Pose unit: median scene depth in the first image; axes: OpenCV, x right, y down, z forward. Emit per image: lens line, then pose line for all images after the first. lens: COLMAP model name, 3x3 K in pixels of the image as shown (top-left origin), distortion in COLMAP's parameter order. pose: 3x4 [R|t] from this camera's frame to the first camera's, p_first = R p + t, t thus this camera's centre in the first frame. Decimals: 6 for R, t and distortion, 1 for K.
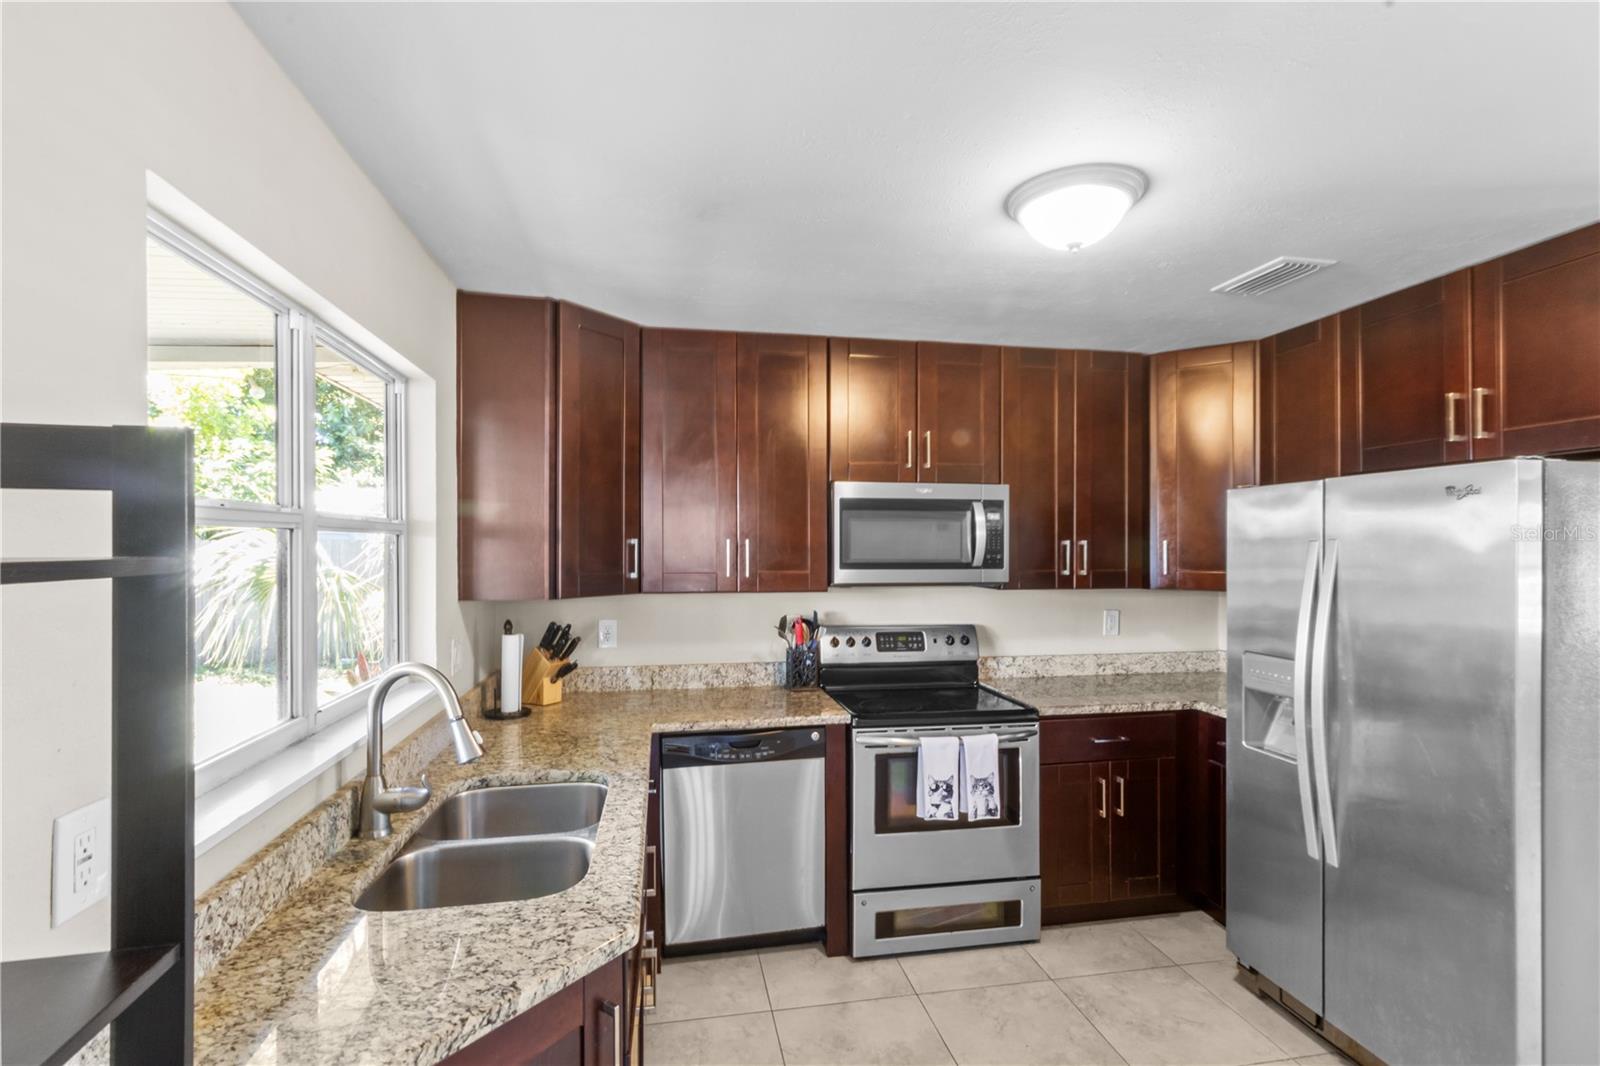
lens RADIAL K [[741.6, 0, 796.4], [0, 741.6, 539.3], [0, 0, 1]] dist [0.006942, -0.000810]
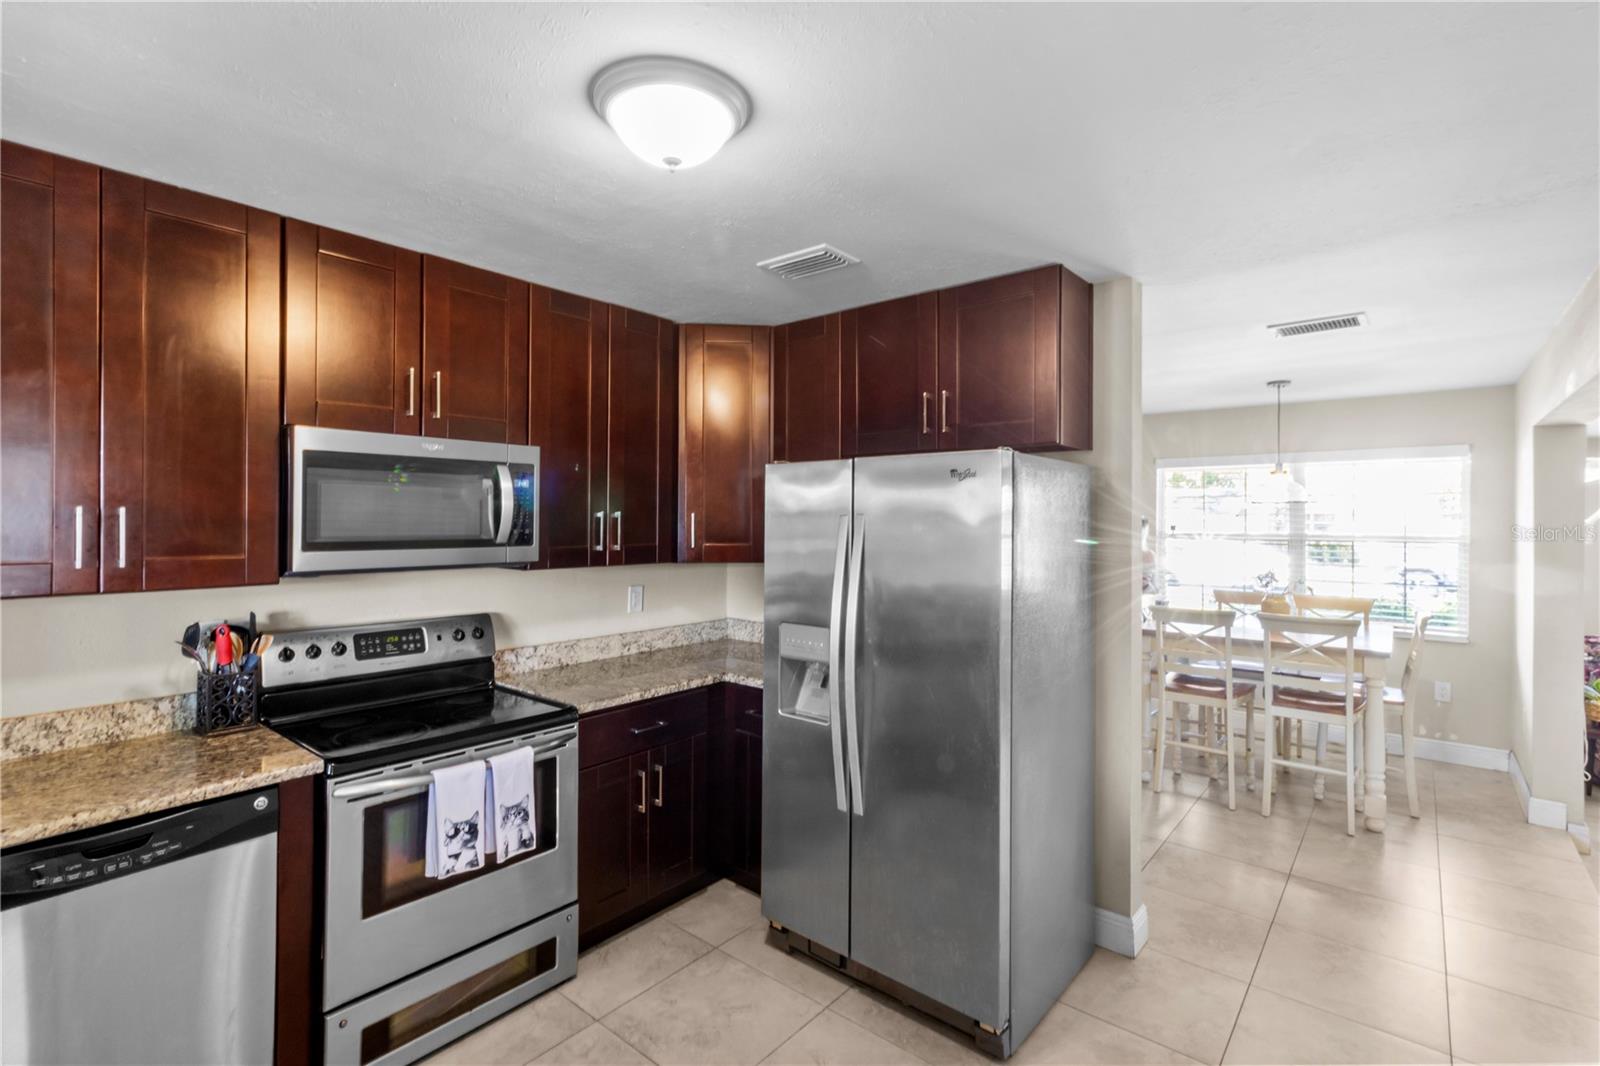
lens RADIAL K [[741.6, 0, 799.1], [0, 741.6, 511.4], [0, 0, 1]] dist [0.006942, -0.000810]
pose [[0.768475, 0.009011, 0.639817, -0.032865], [-0.009751, 0.999950, -0.002371, -0.000043], [-0.639806, -0.004417, 0.768524, 0.174559]]
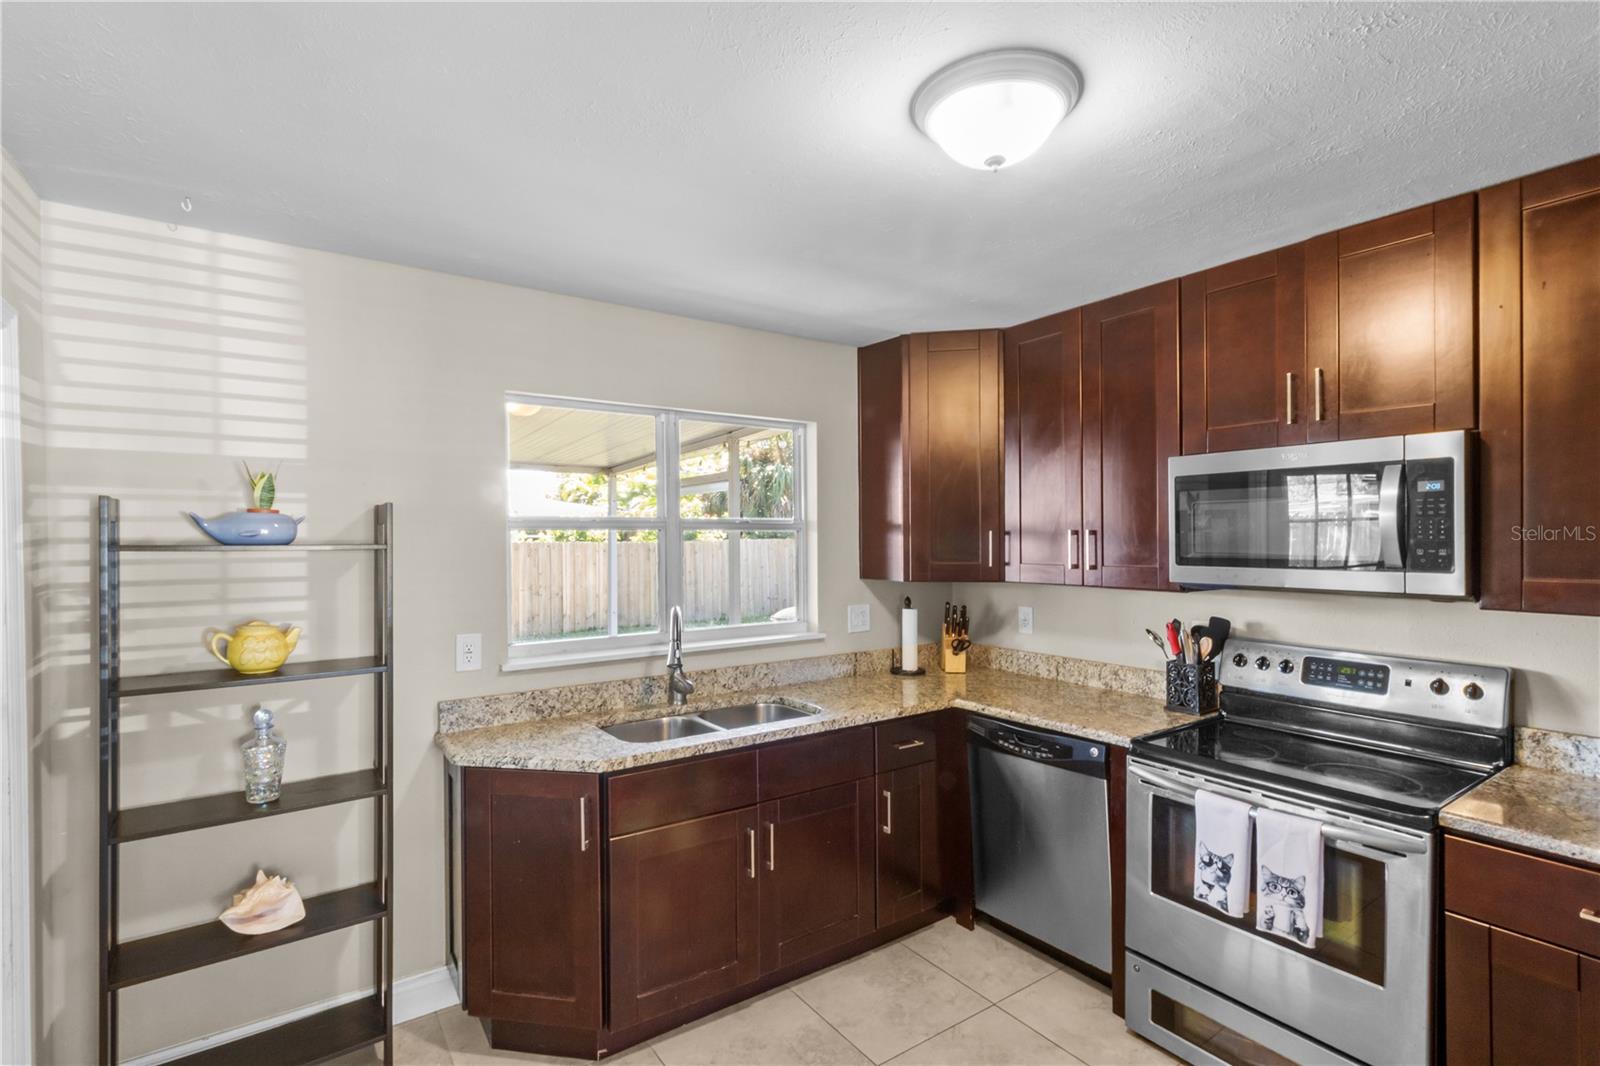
lens RADIAL K [[741.6, 0, 794.8], [0, 741.6, 538.0], [0, 0, 1]] dist [0.006942, -0.000810]
pose [[0.419257, -0.002669, -0.907864, 0.667976], [0.014127, 0.999894, 0.003585, 0.002624], [0.907758, -0.014329, 0.419250, 0.305921]]
